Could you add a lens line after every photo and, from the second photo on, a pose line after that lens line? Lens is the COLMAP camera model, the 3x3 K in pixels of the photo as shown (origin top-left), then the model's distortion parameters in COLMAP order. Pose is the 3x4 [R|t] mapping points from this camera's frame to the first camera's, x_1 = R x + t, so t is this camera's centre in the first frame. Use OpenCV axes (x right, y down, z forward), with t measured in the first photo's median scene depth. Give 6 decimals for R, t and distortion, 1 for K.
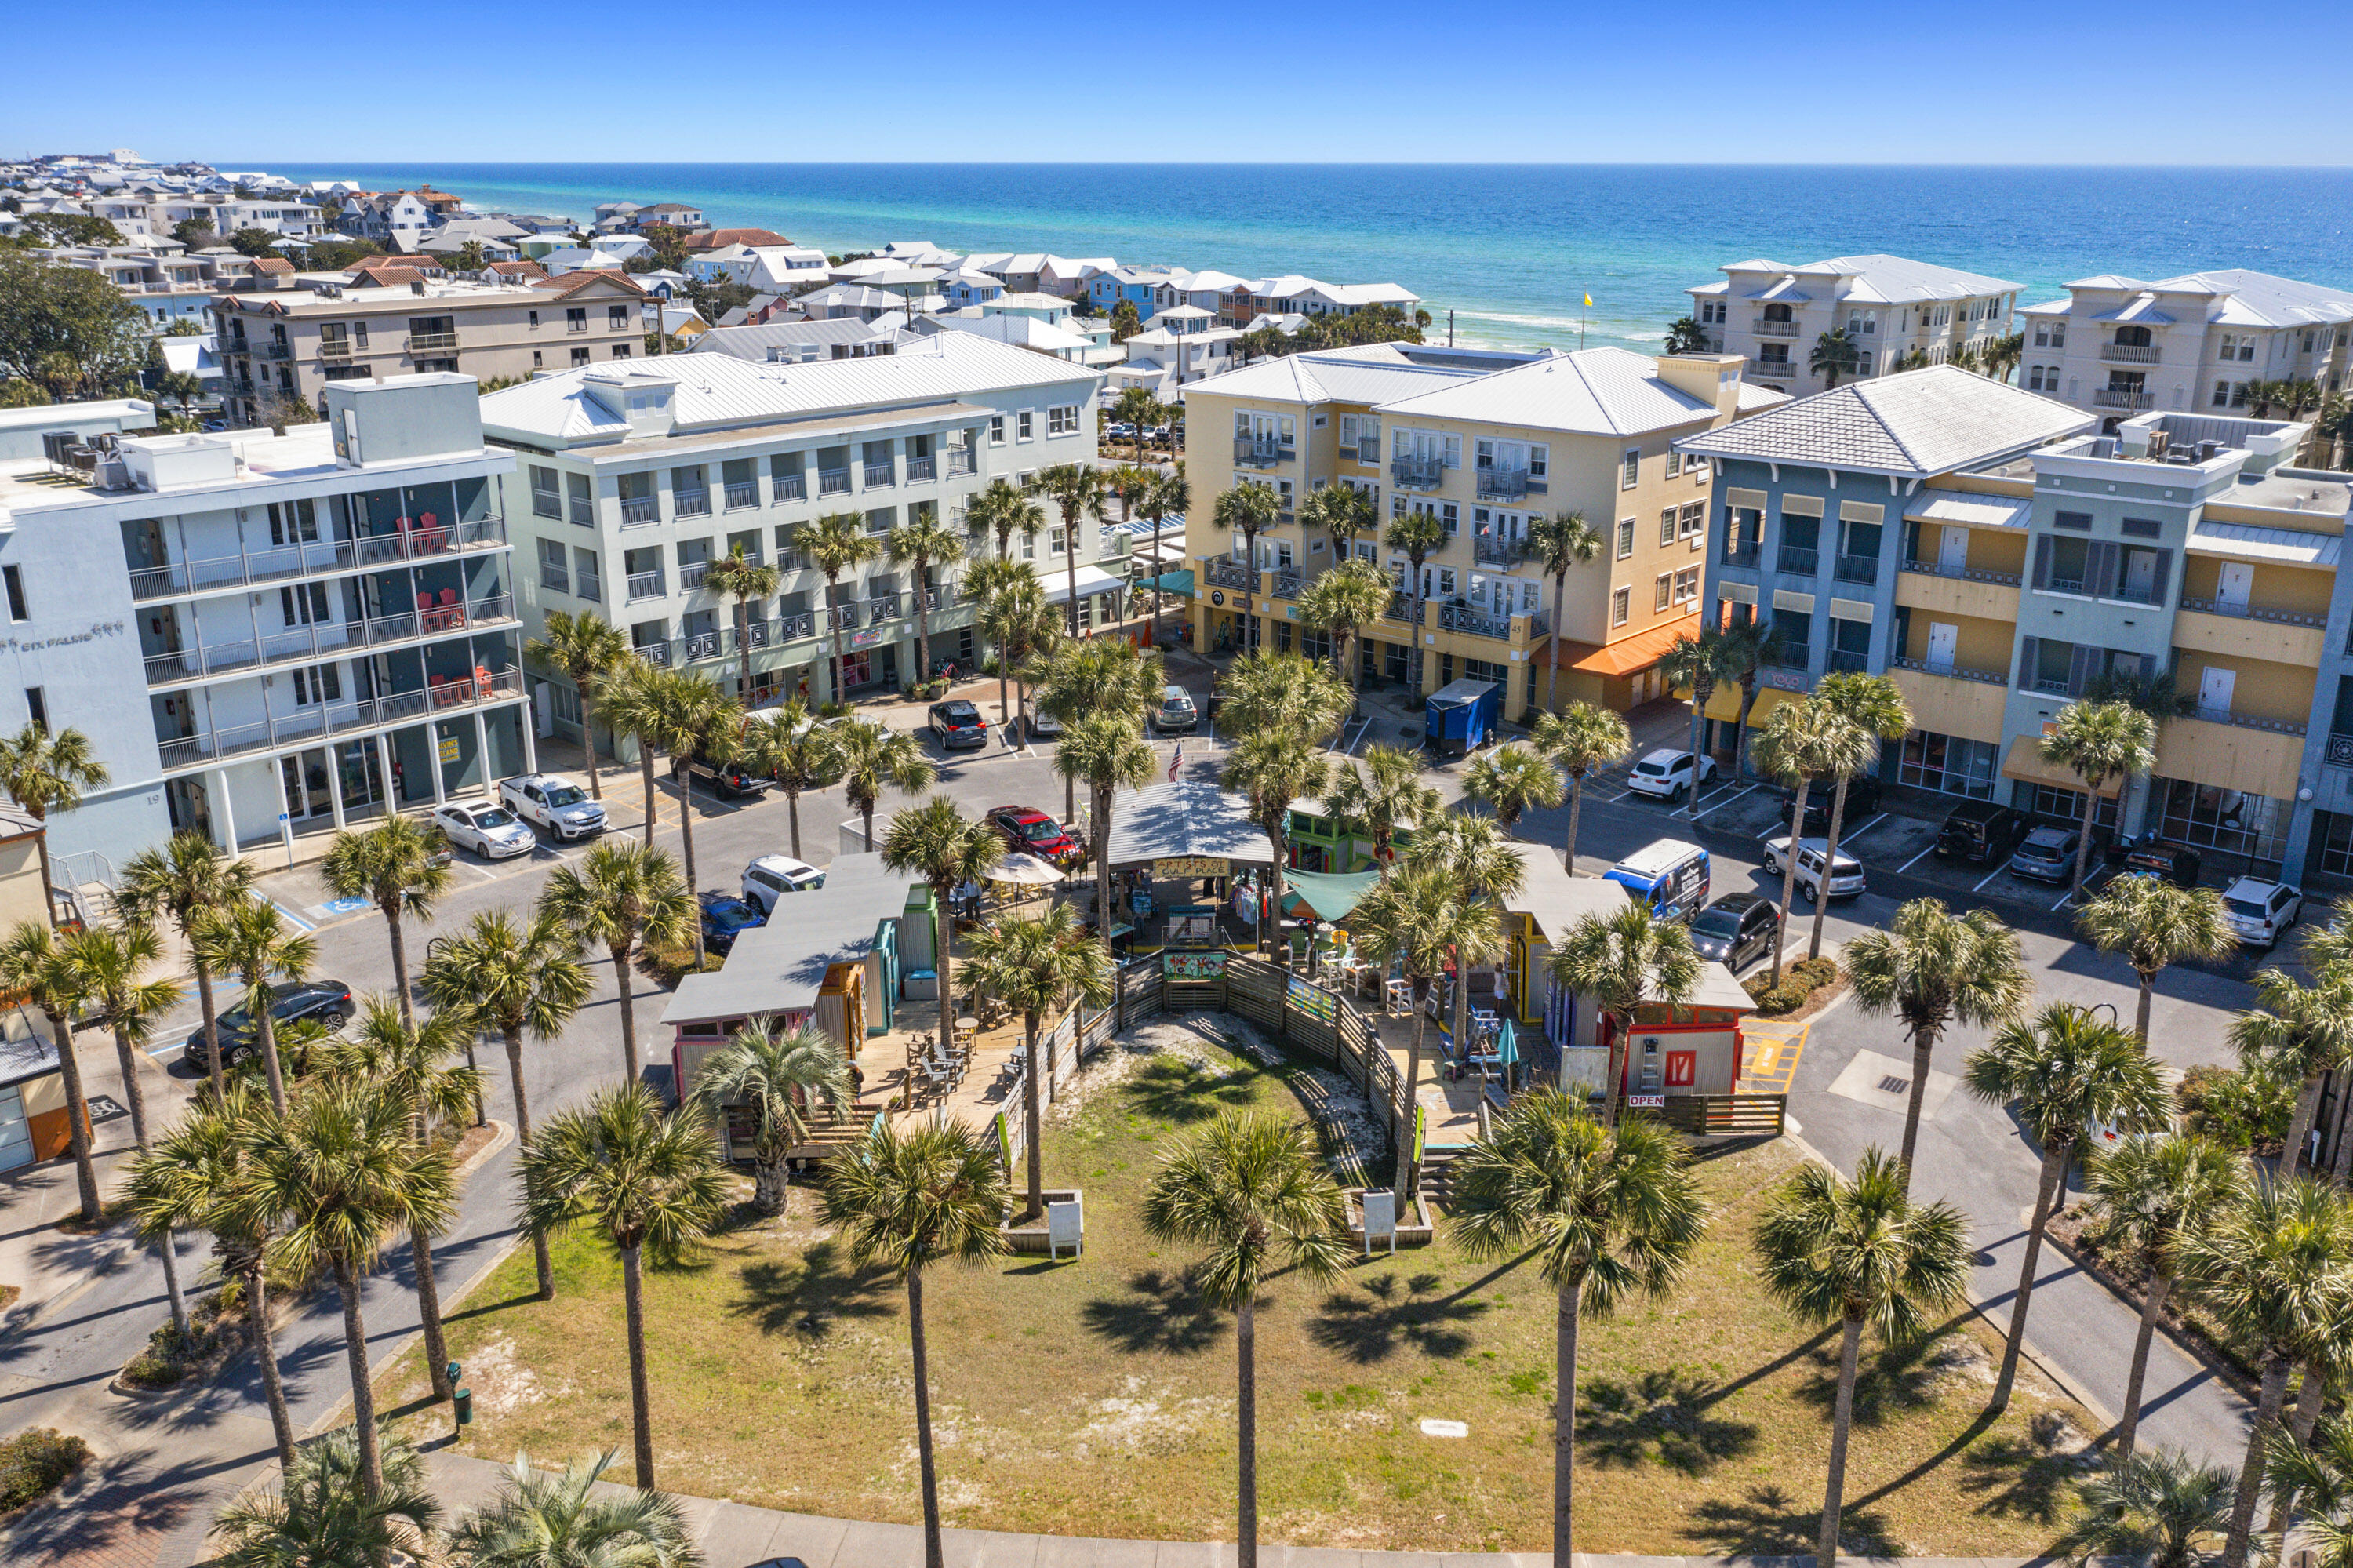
lens RADIAL K [[1871.4, 0, 1176.5], [0, 1871.4, 784.0], [0, 0, 1]] dist [-0.004892, 0.008478]
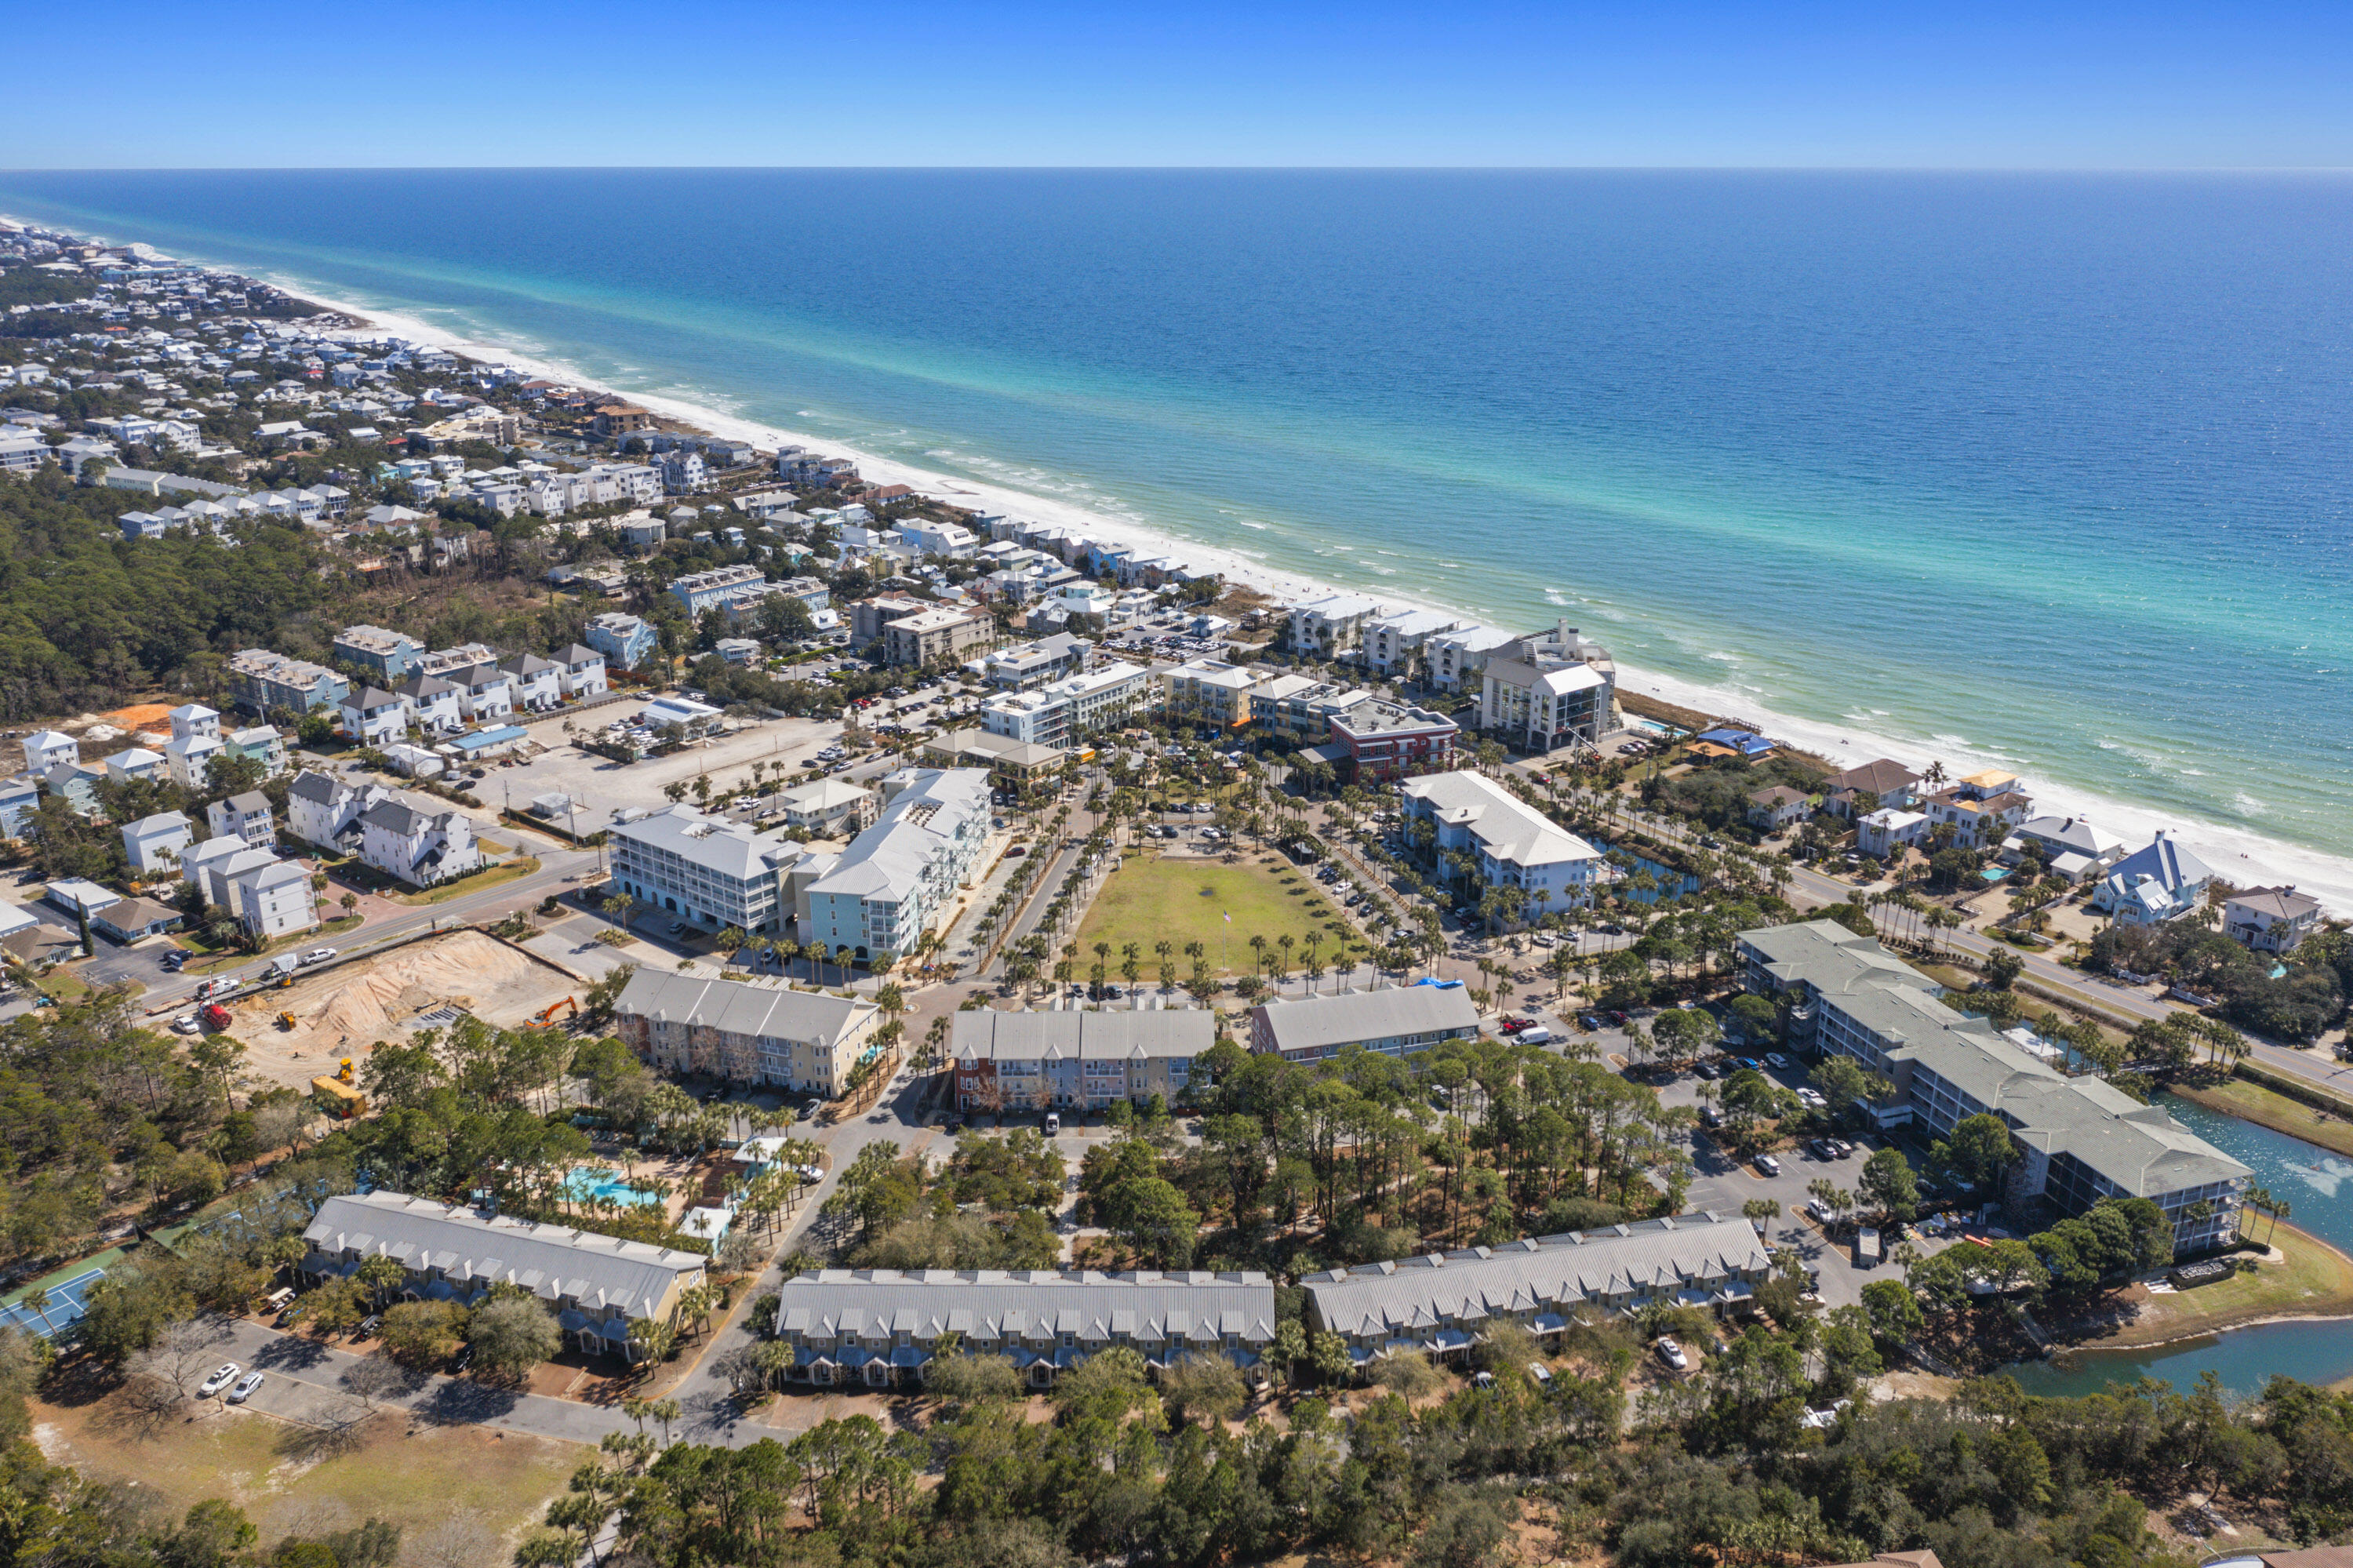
lens RADIAL K [[1871.4, 0, 1176.5], [0, 1871.4, 784.0], [0, 0, 1]] dist [-0.004892, 0.008478]
pose [[0.996763, -0.024966, 0.076423, -0.433657], [0.024475, 0.999673, 0.007356, 0.076679], [-0.076582, -0.005462, 0.997048, -5.013947]]
